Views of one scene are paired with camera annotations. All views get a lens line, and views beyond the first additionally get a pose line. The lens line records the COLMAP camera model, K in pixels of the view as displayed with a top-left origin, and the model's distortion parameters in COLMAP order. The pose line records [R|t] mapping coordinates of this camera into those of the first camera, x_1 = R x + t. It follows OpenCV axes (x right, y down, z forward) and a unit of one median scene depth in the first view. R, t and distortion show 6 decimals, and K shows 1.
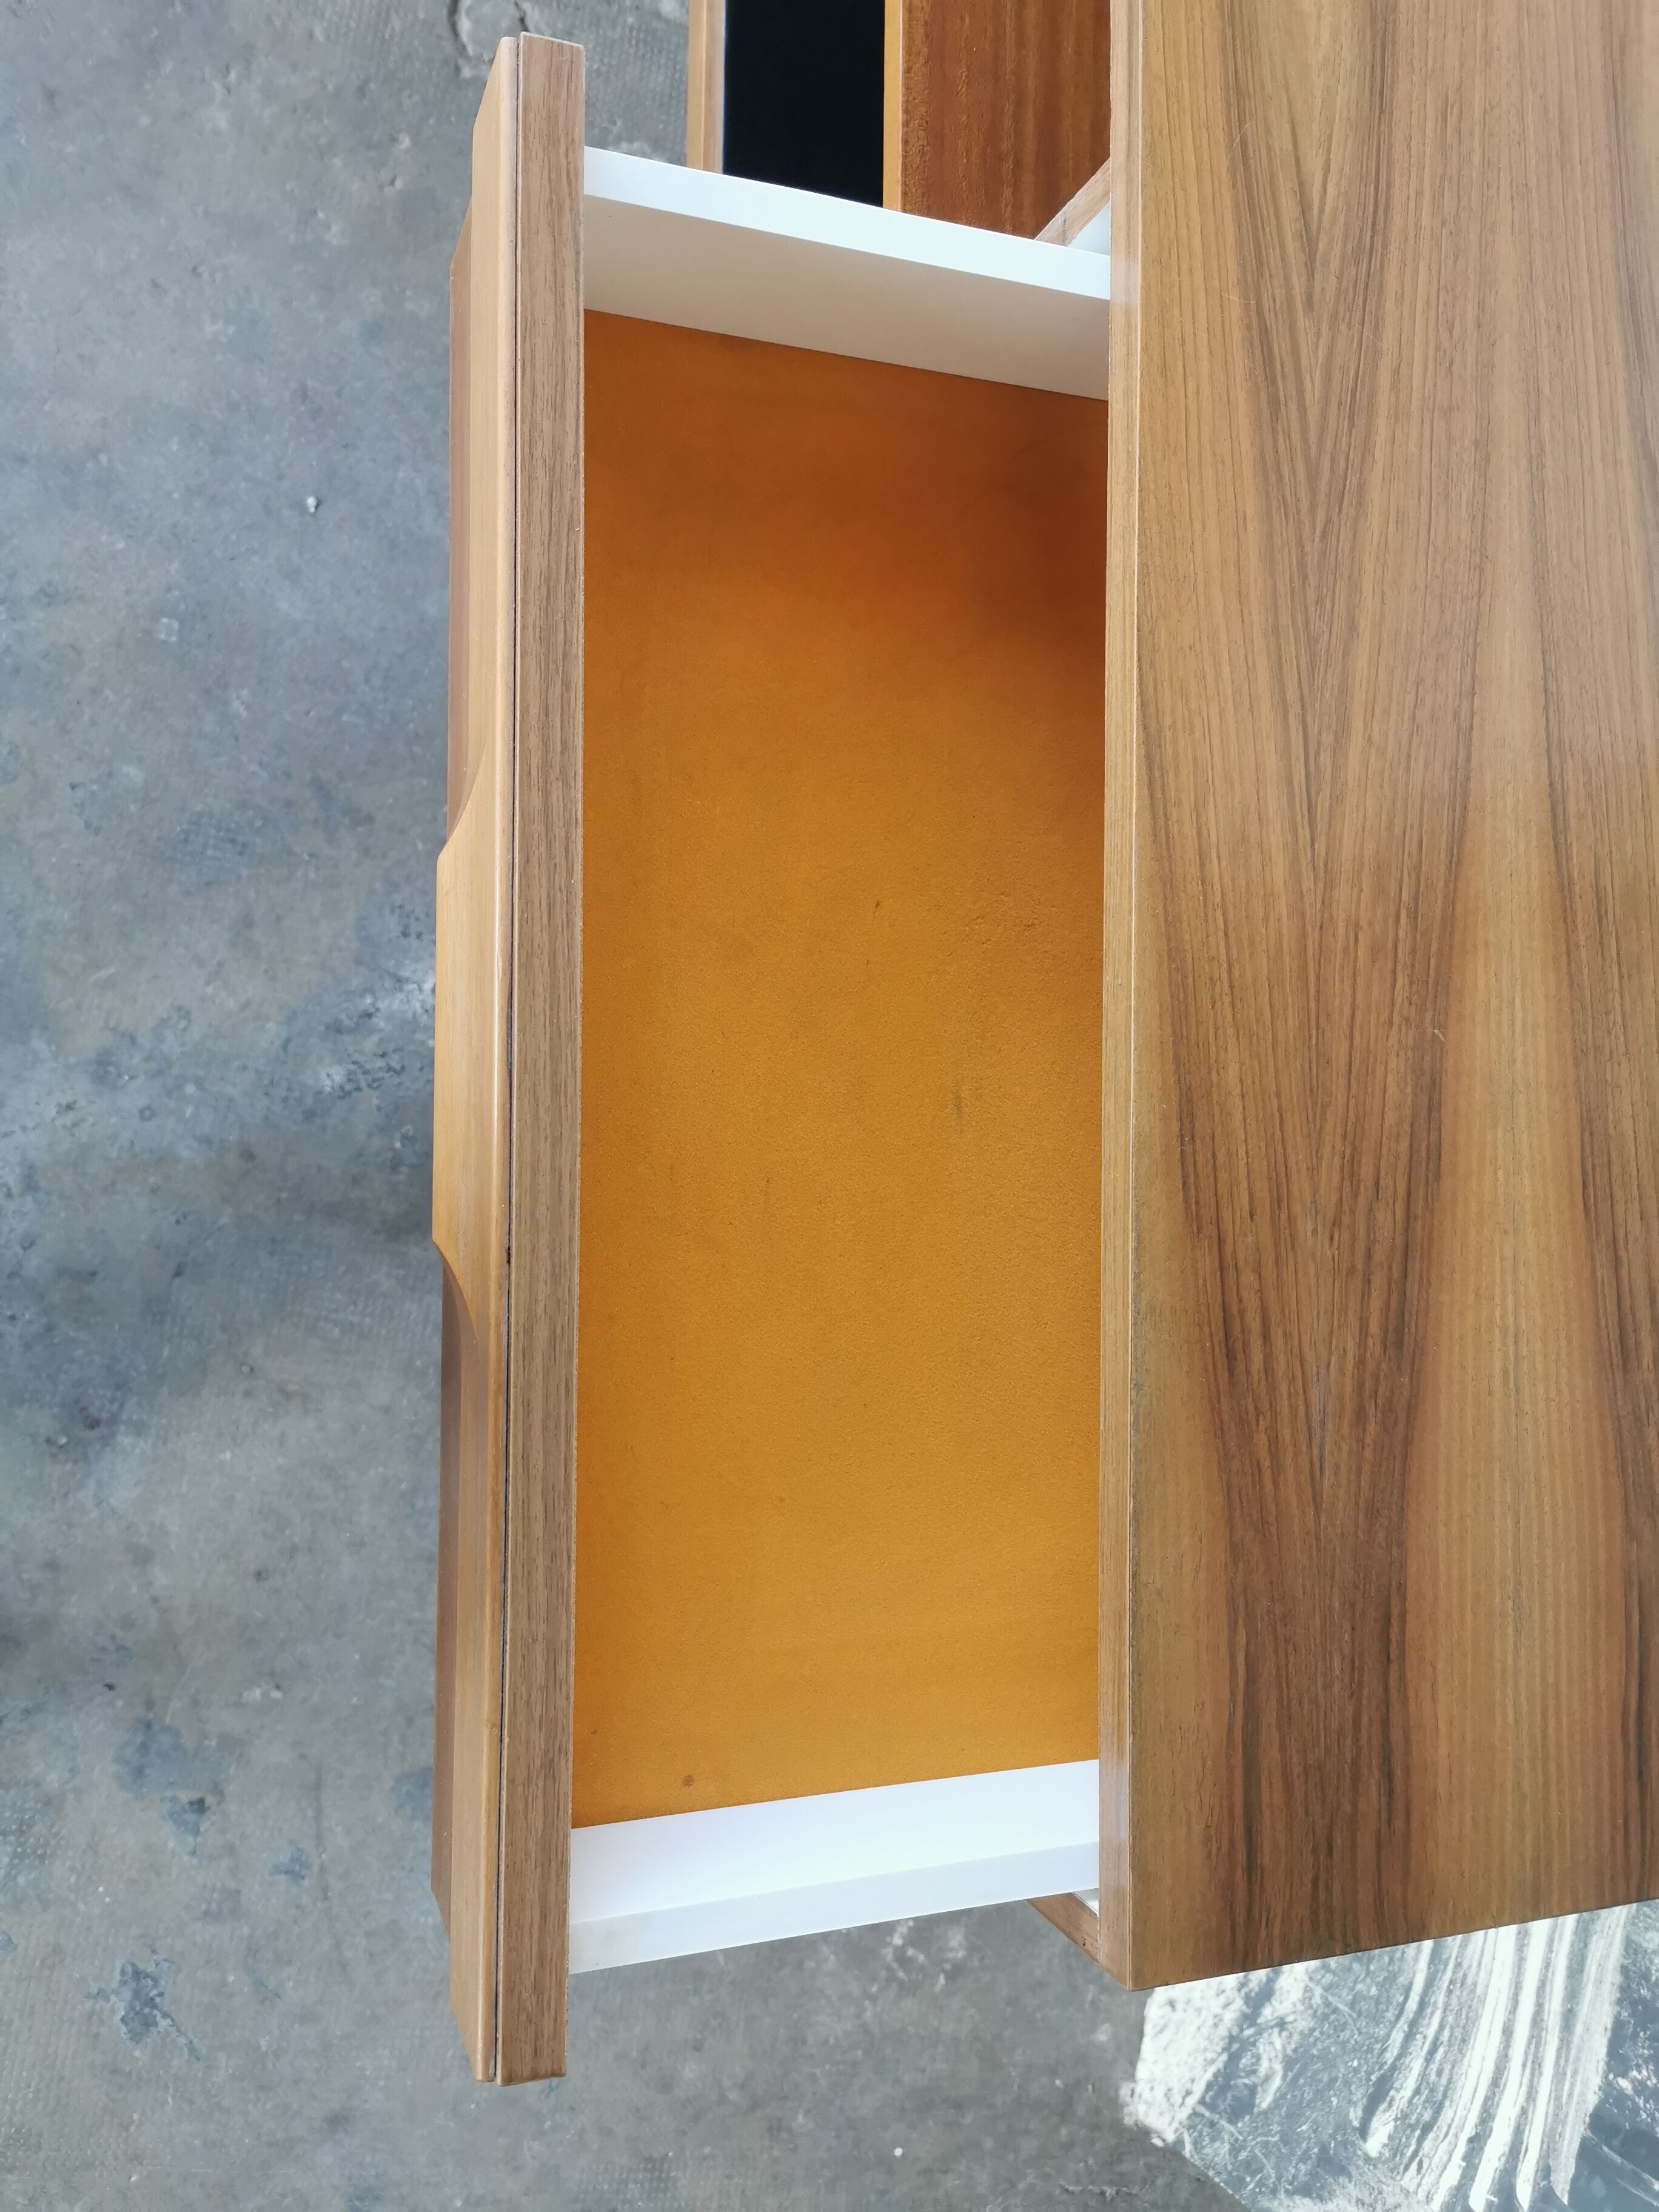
lens RADIAL K [[1711.1, 0, 810.9], [0, 1711.1, 1112.2], [0, 0, 1]] dist [0.049383, -0.080165]
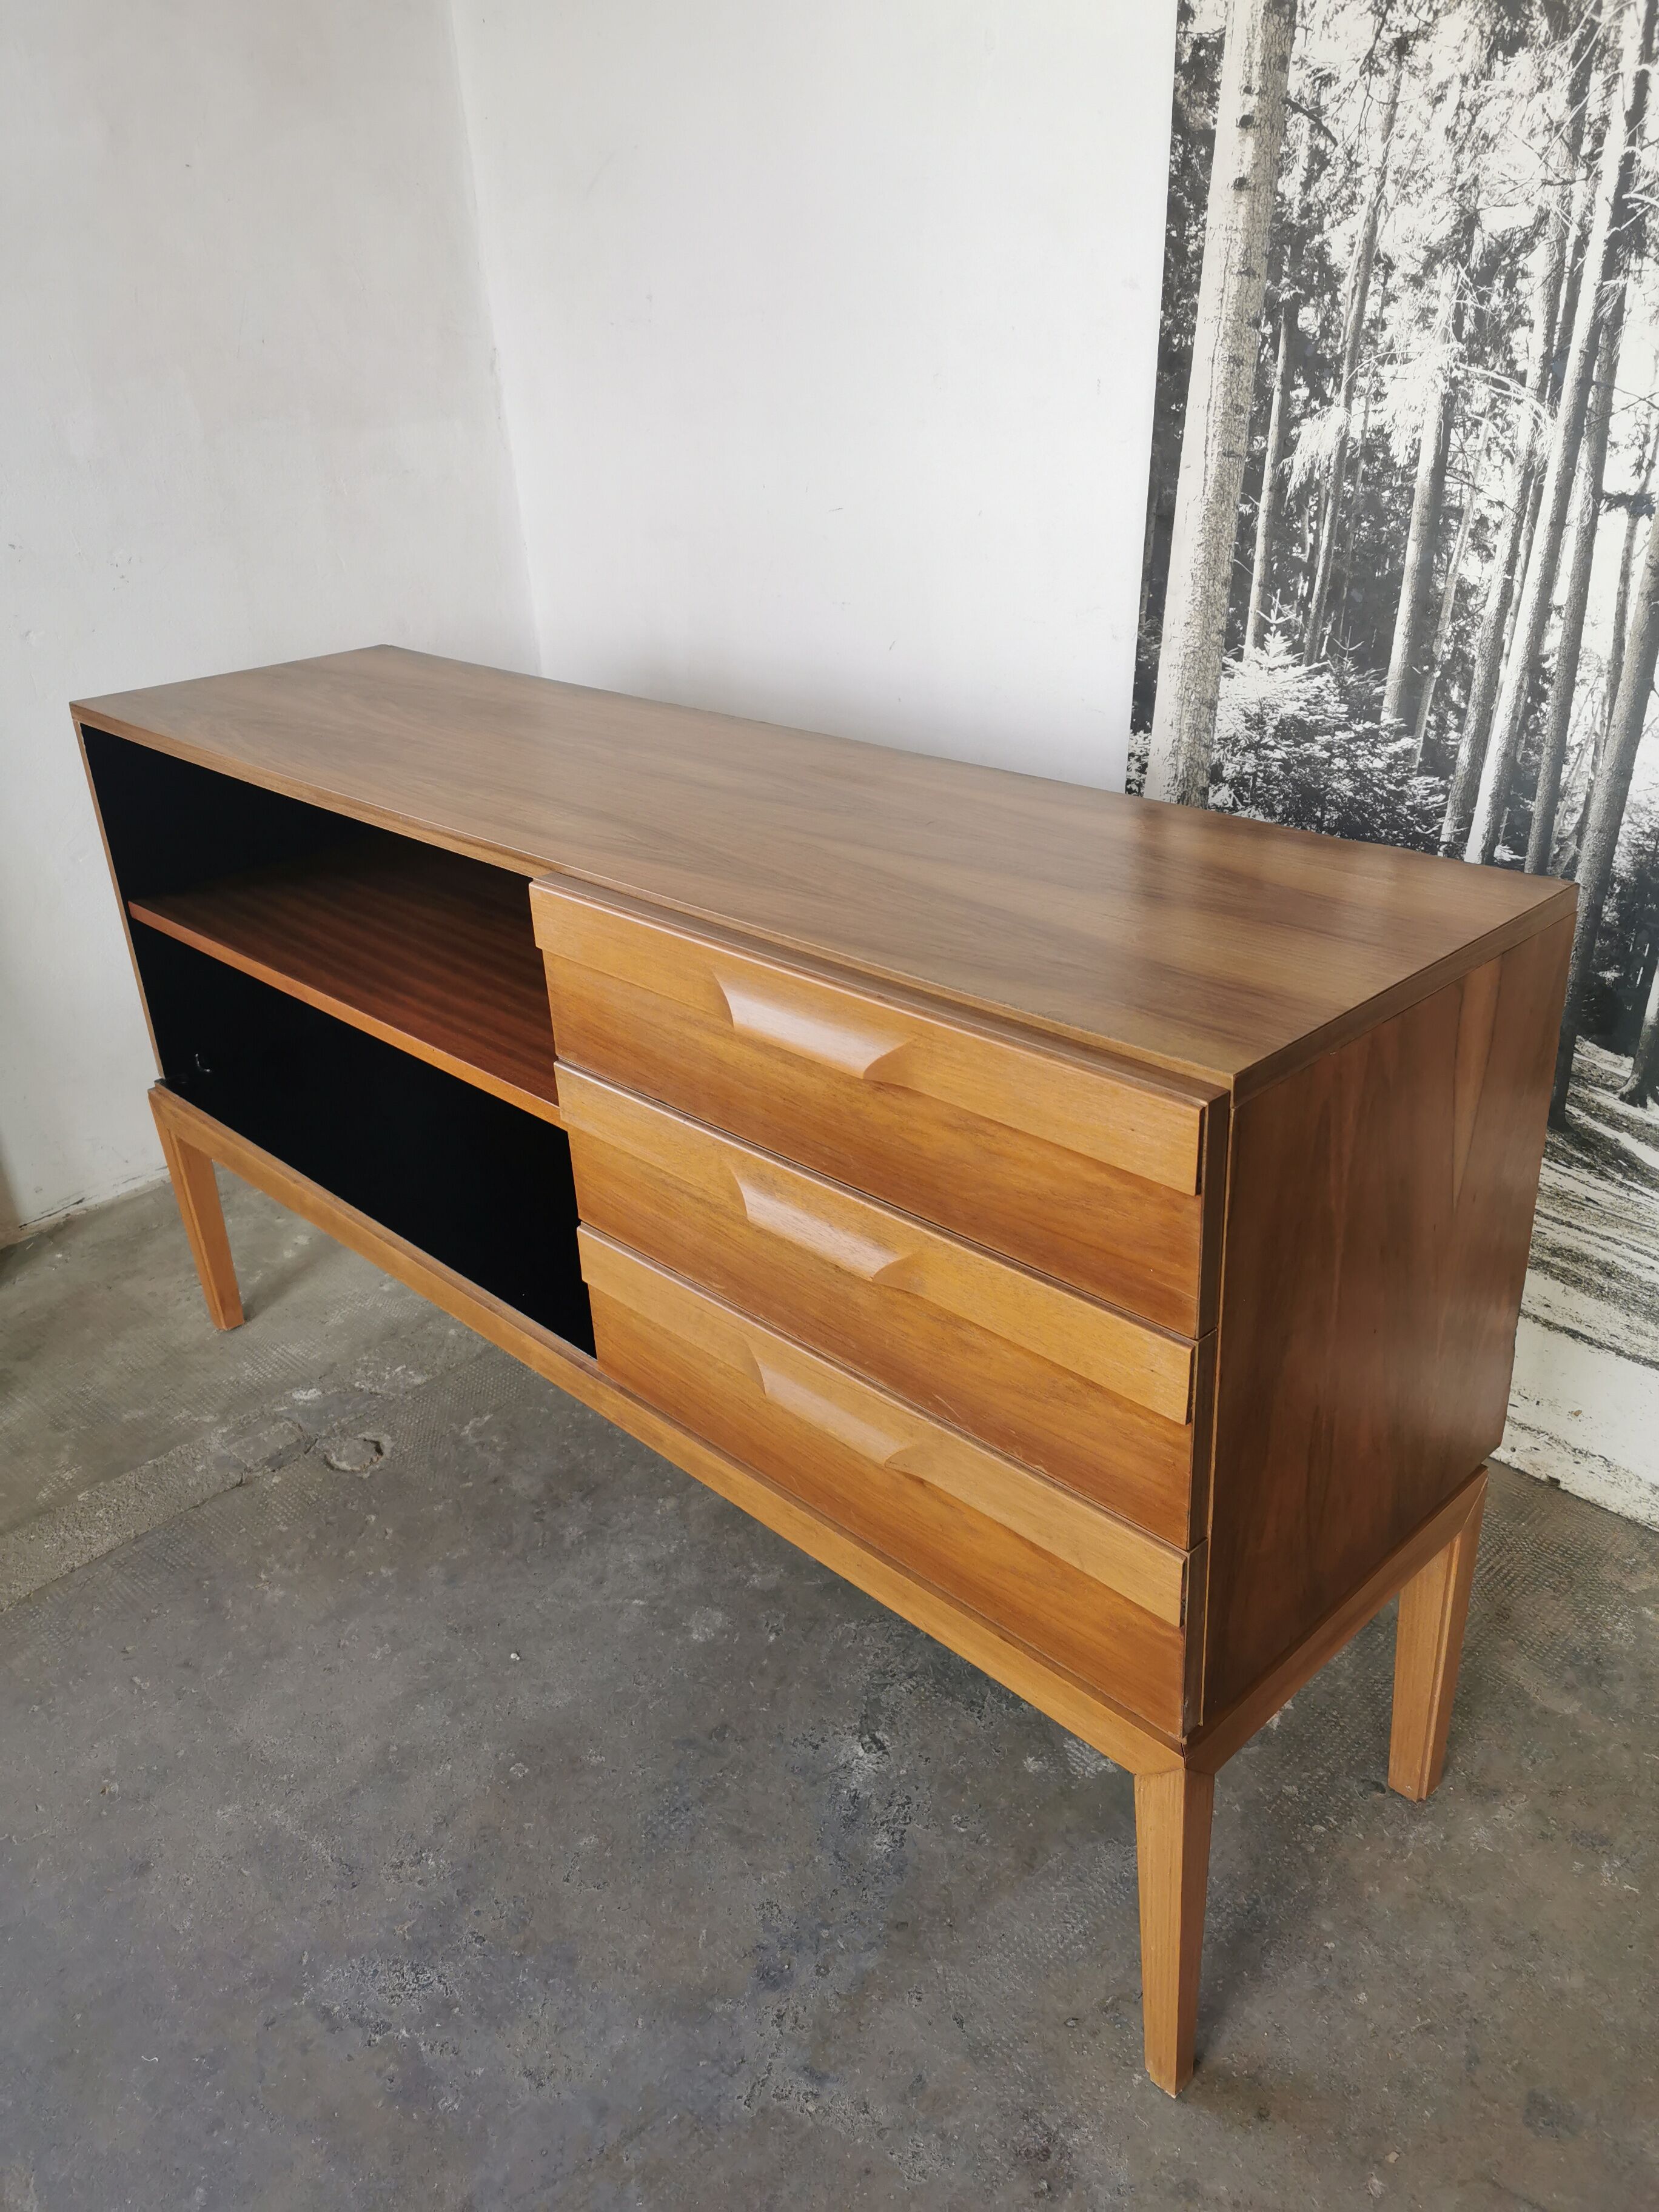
lens RADIAL K [[1711.1, 0, 803.2], [0, 1711.1, 1100.1], [0, 0, 1]] dist [0.049383, -0.080165]
pose [[0.537469, -0.660711, 0.524012, -0.602583], [0.811340, 0.235745, -0.534932, 0.451397], [0.229902, 0.712661, 0.662767, -0.138631]]
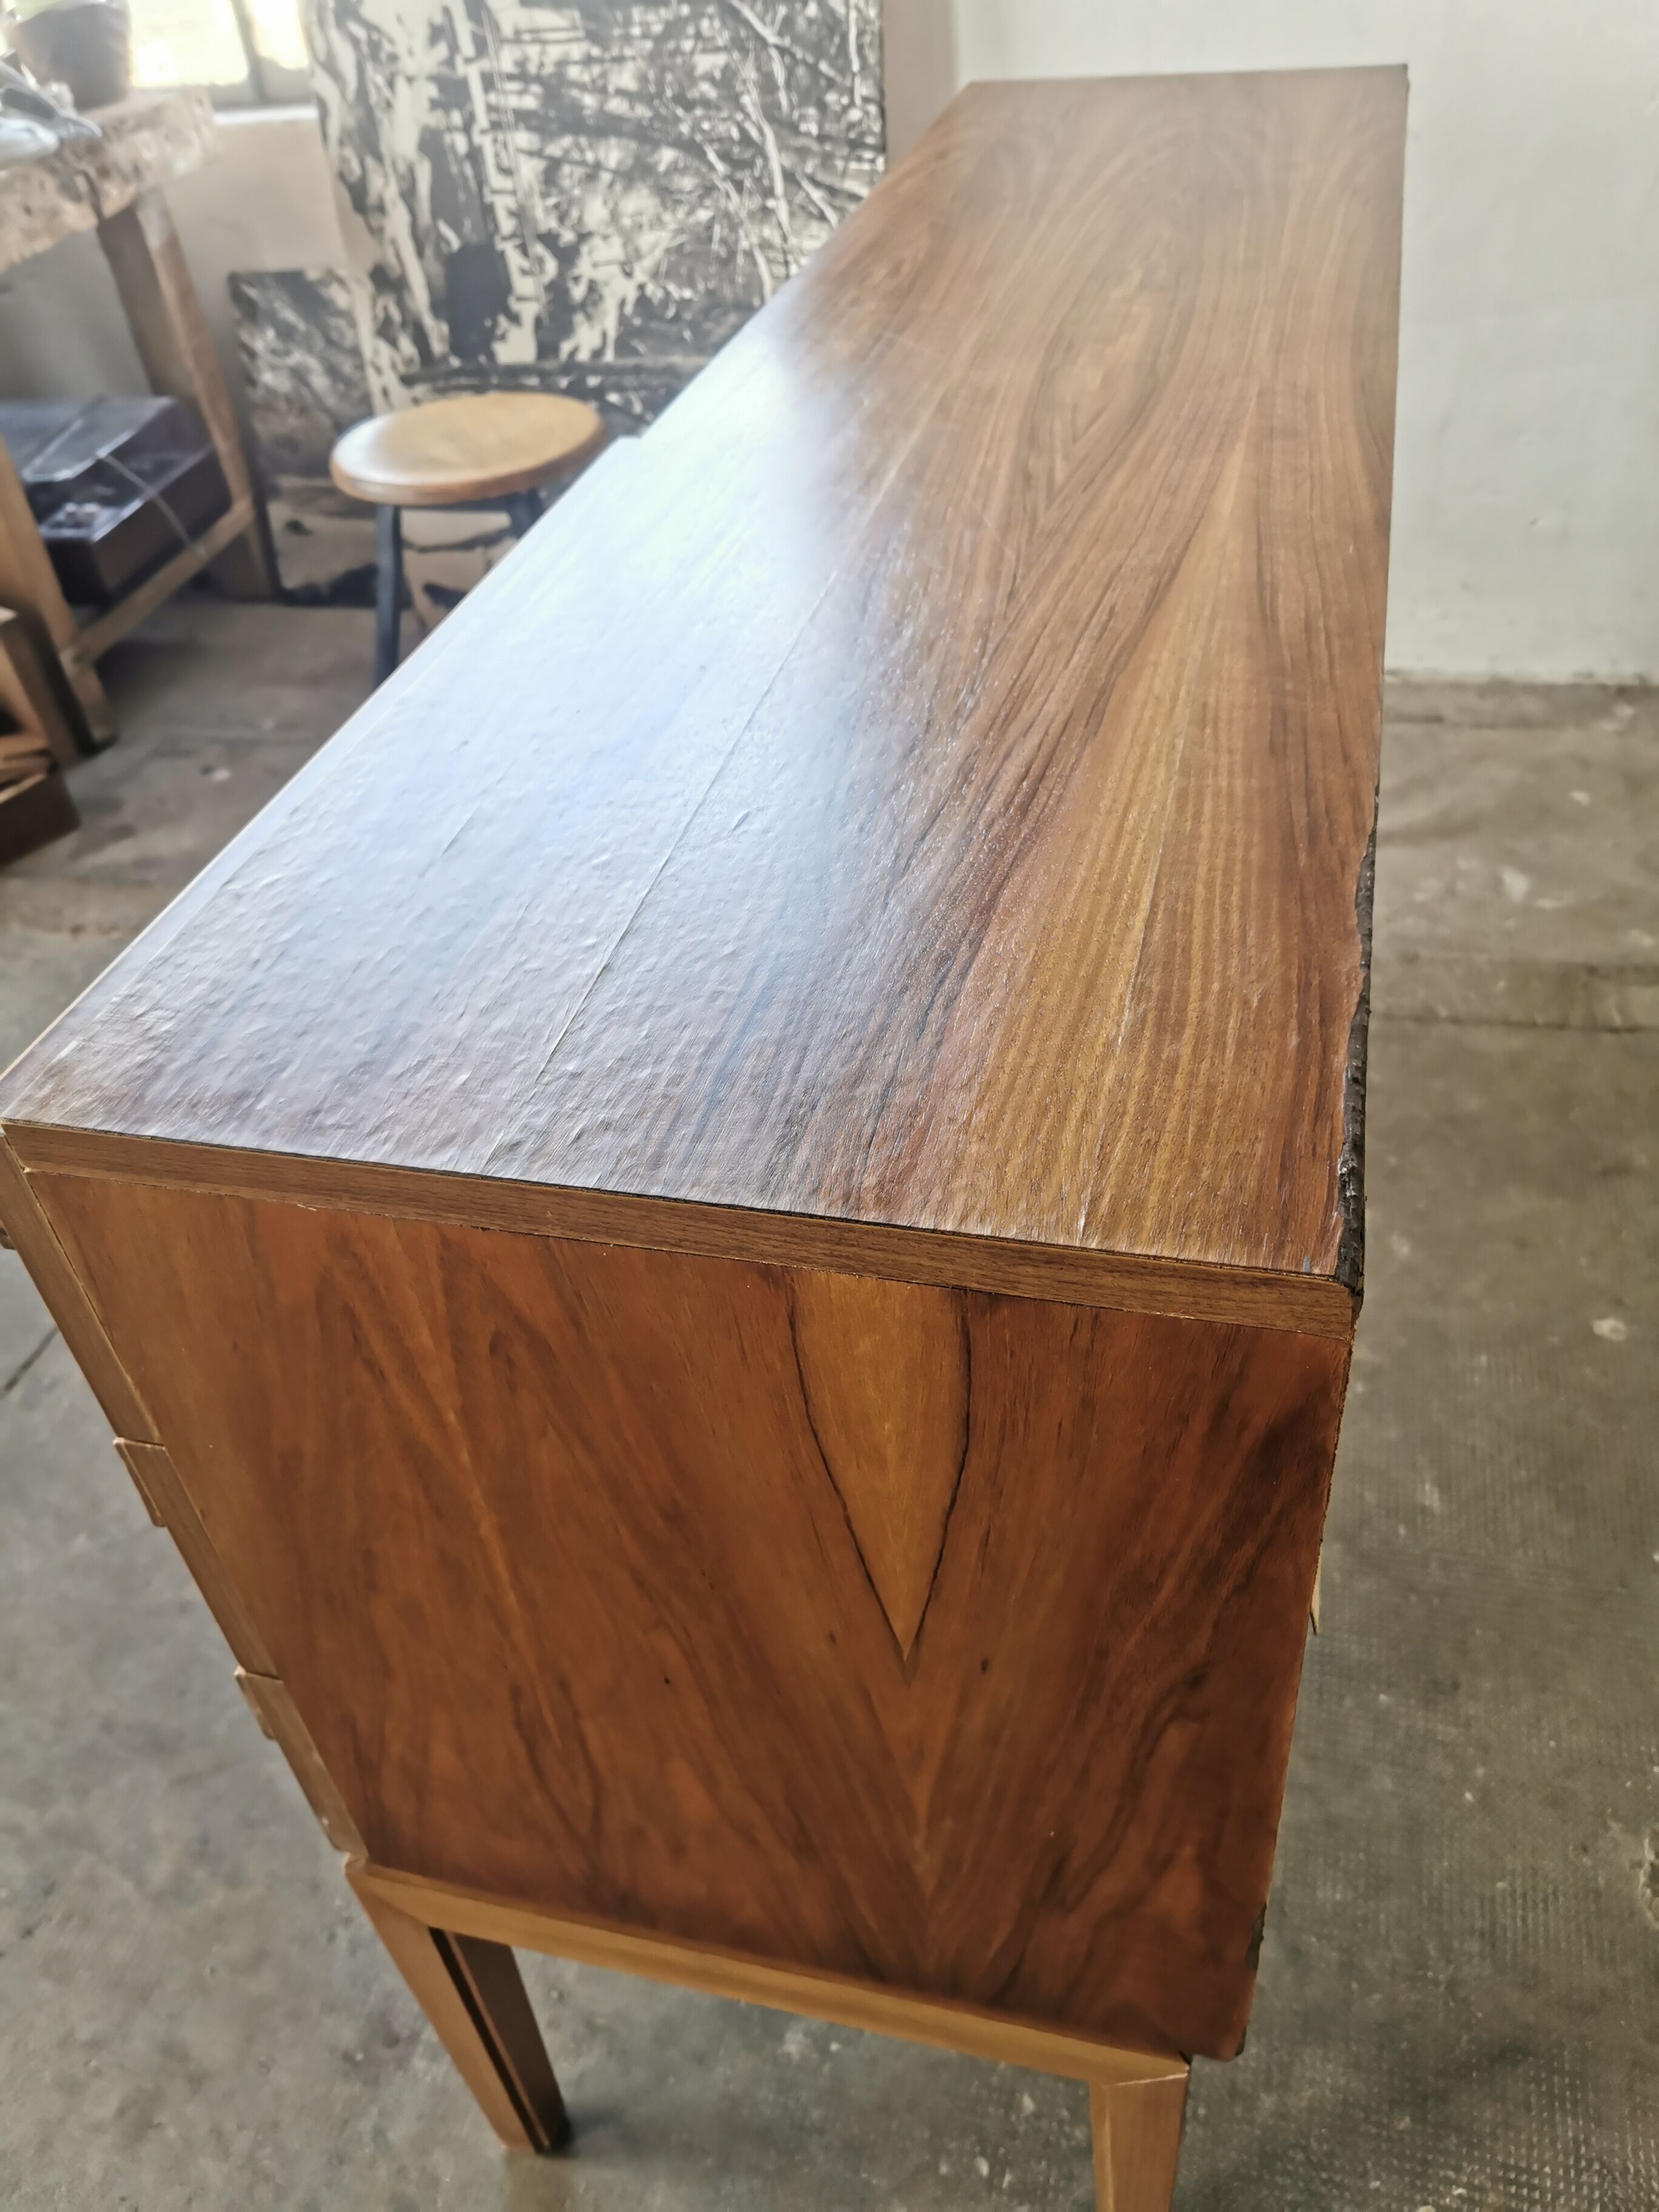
lens RADIAL K [[1711.1, 0, 812.7], [0, 1711.1, 1102.5], [0, 0, 1]] dist [0.049383, -0.080165]
pose [[0.901602, -0.276856, -0.332362, 0.218244], [-0.071895, 0.661753, -0.746267, 0.507208], [0.426550, 0.696731, 0.576733, 0.221718]]
